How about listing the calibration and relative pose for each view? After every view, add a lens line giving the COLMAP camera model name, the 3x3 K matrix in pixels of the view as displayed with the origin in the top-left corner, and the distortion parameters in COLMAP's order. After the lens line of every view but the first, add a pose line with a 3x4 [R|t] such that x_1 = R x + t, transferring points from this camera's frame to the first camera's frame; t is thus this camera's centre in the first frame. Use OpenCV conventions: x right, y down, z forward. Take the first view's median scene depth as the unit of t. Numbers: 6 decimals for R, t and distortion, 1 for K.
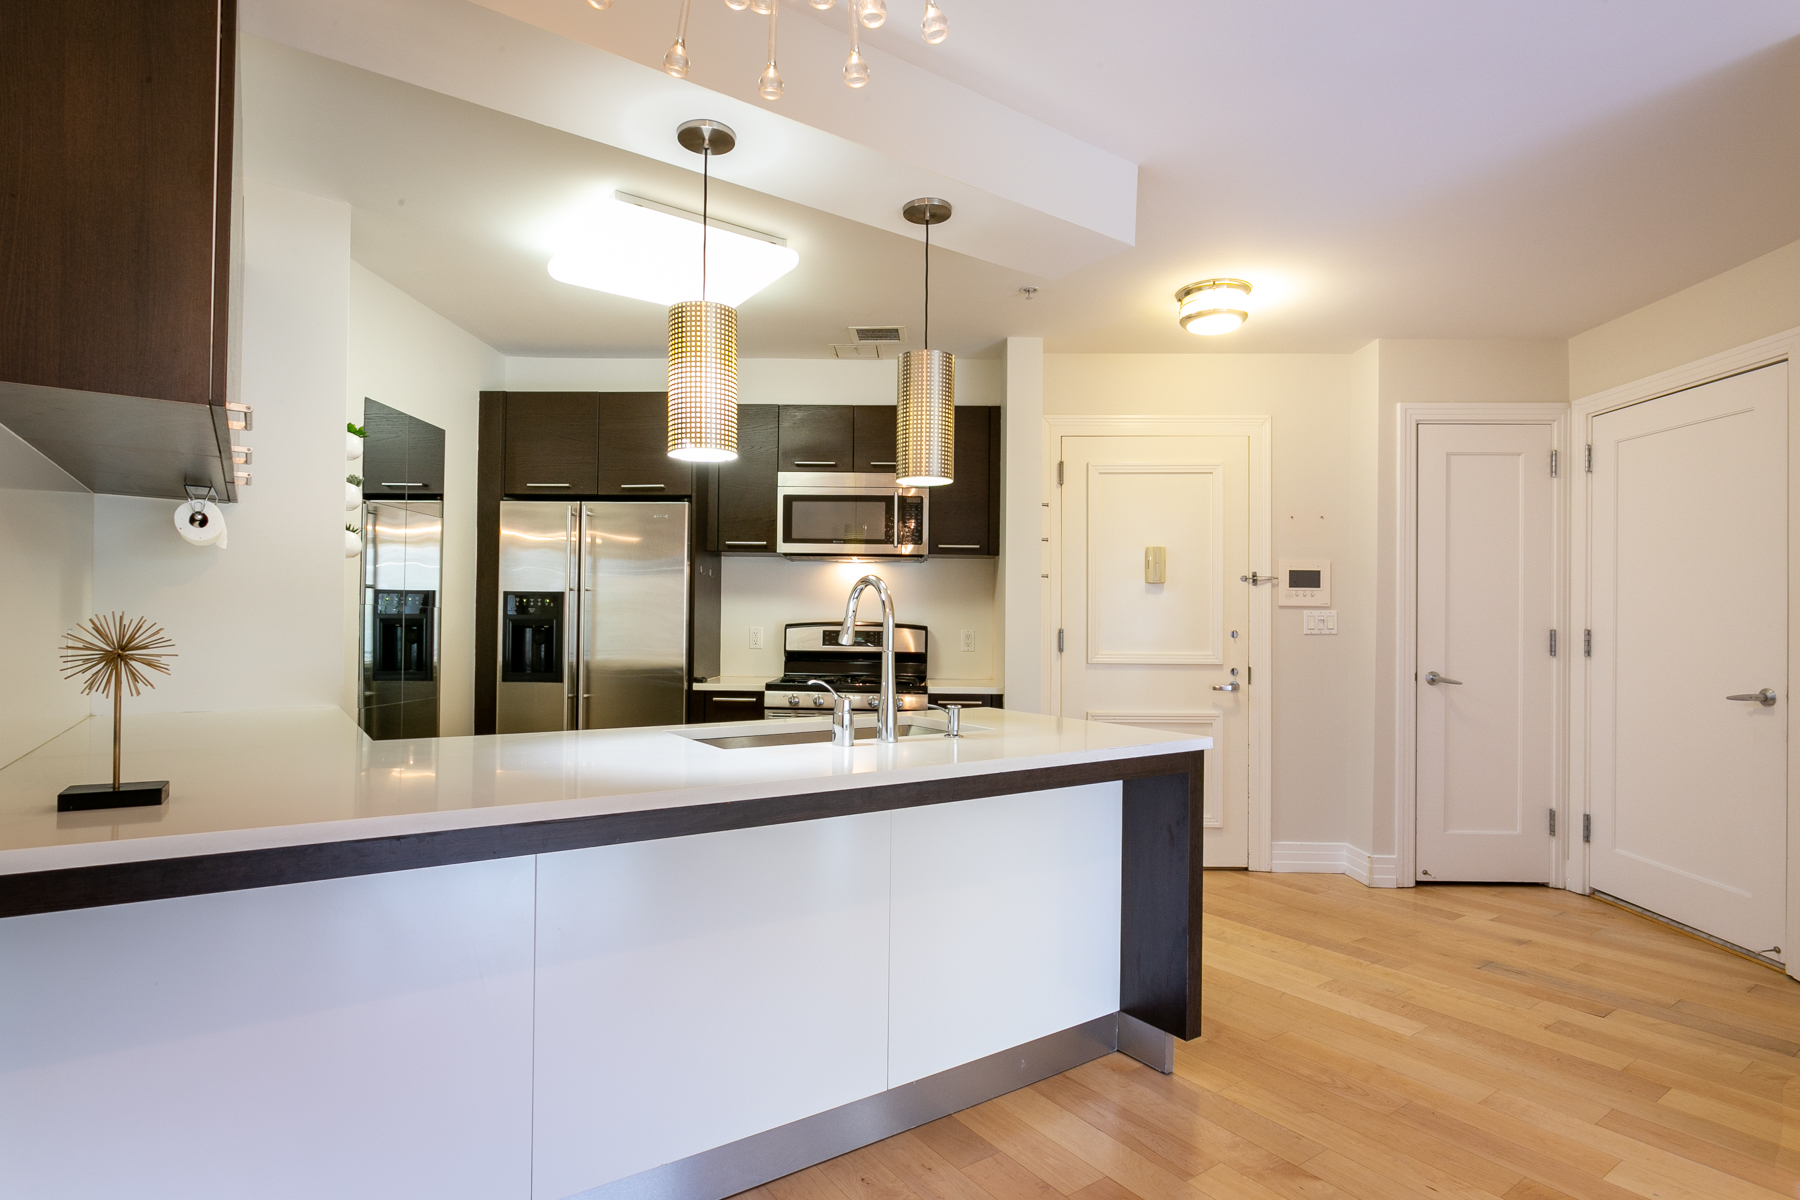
lens RADIAL K [[904.4, 0, 910.0], [0, 904.4, 607.8], [0, 0, 1]] dist [-0.001603, 0.005682]
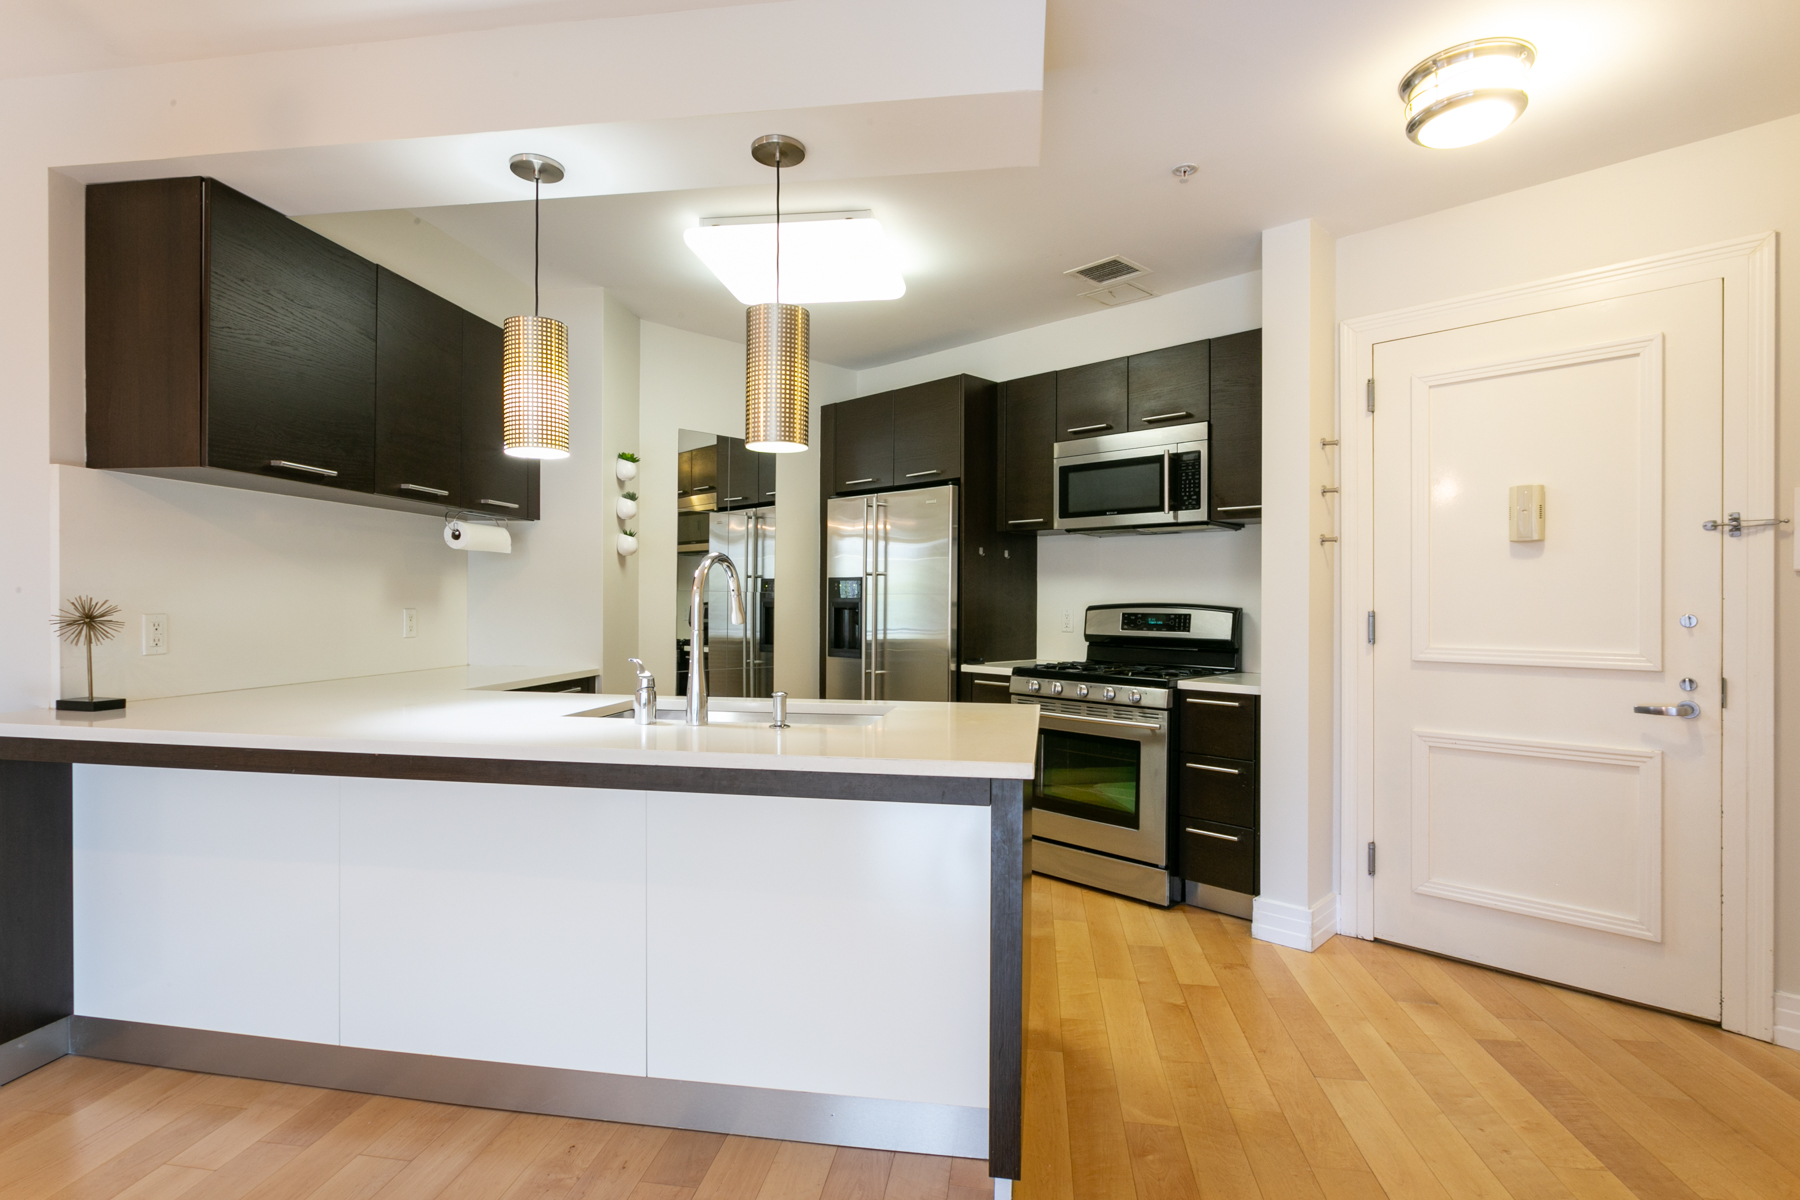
lens RADIAL K [[904.4, 0, 888.1], [0, 904.4, 598.9], [0, 0, 1]] dist [-0.001603, 0.005682]
pose [[0.730794, -0.007620, -0.682555, 0.383843], [0.012920, 0.999913, 0.002671, 0.006465], [0.682476, -0.010770, 0.730829, 0.212377]]
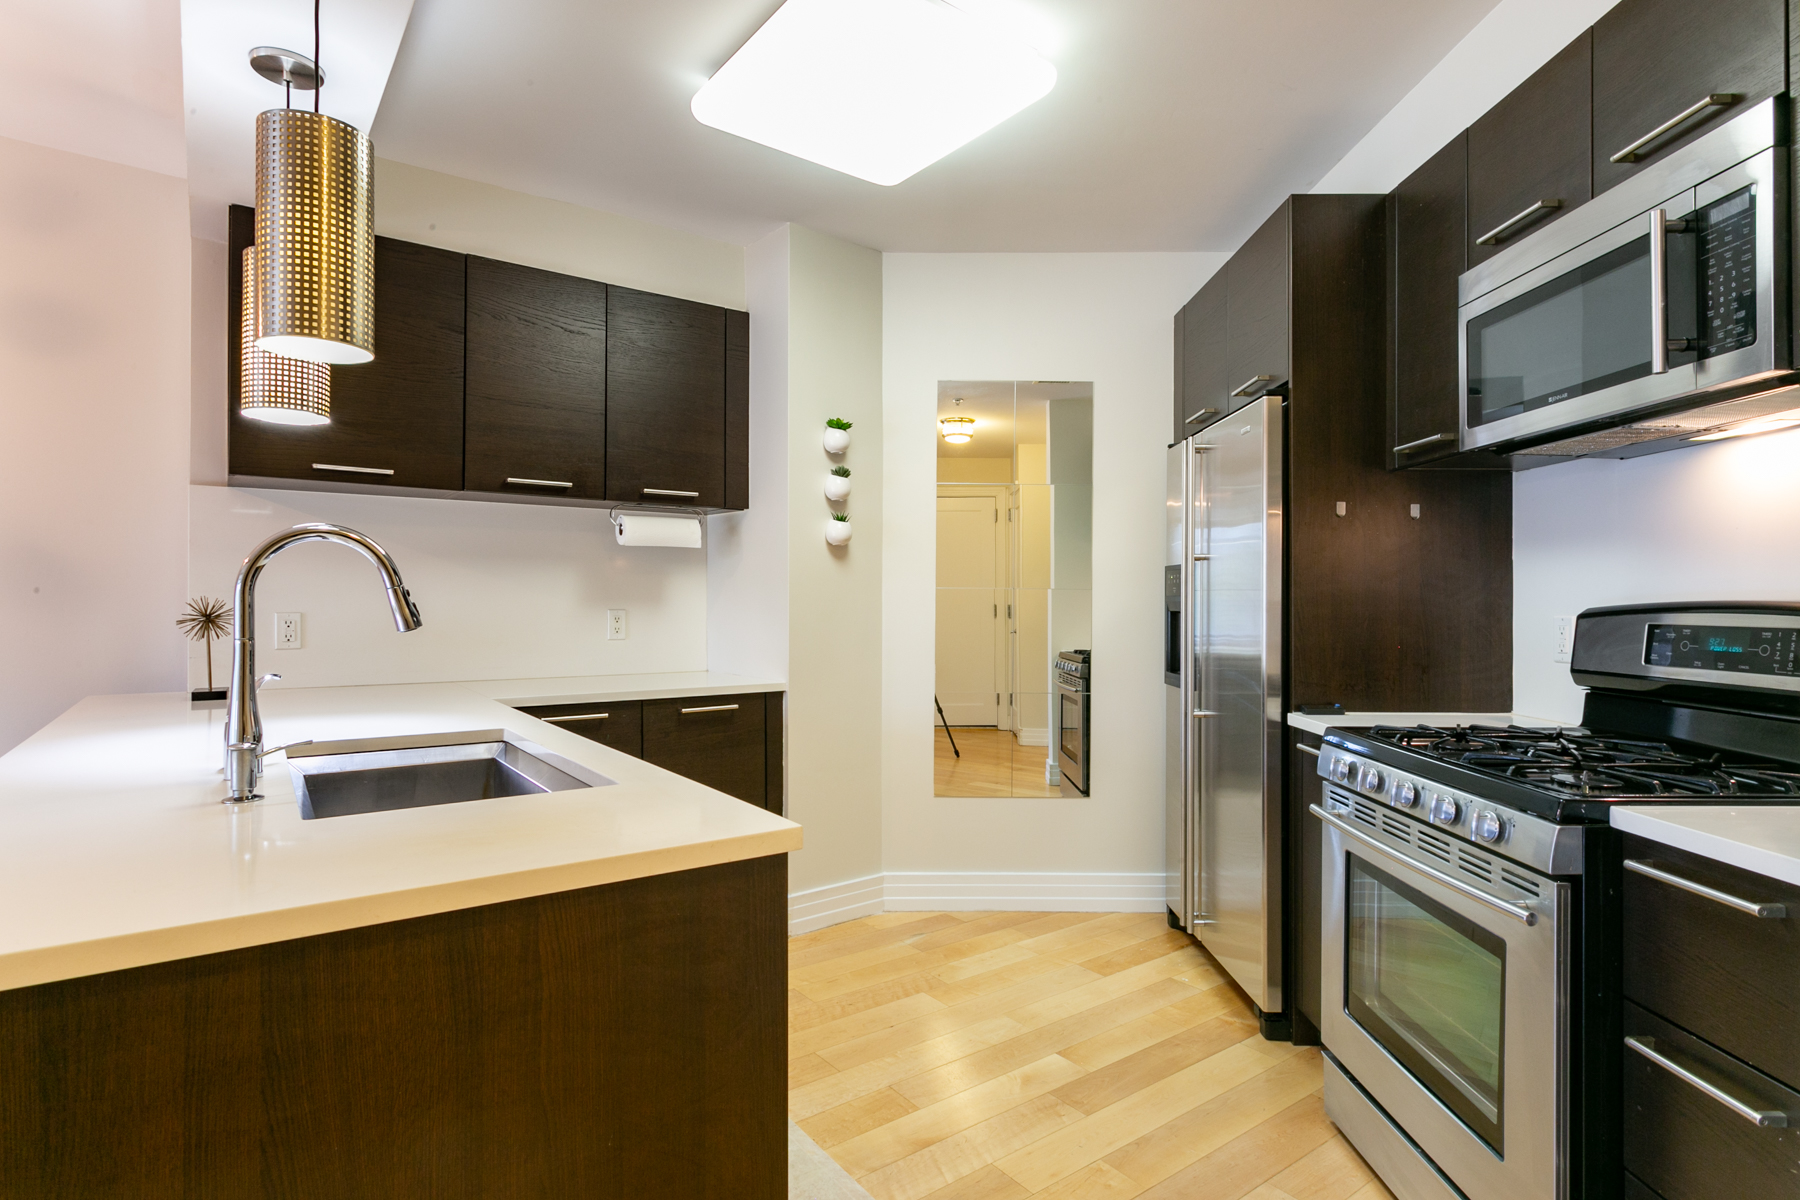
lens RADIAL K [[904.4, 0, 946.9], [0, 904.4, 600.9], [0, 0, 1]] dist [-0.001603, 0.005682]
pose [[0.048346, -0.008702, -0.998793, 0.313631], [0.014535, 0.999862, -0.008008, 0.015013], [0.998725, -0.014130, 0.048465, 0.757366]]
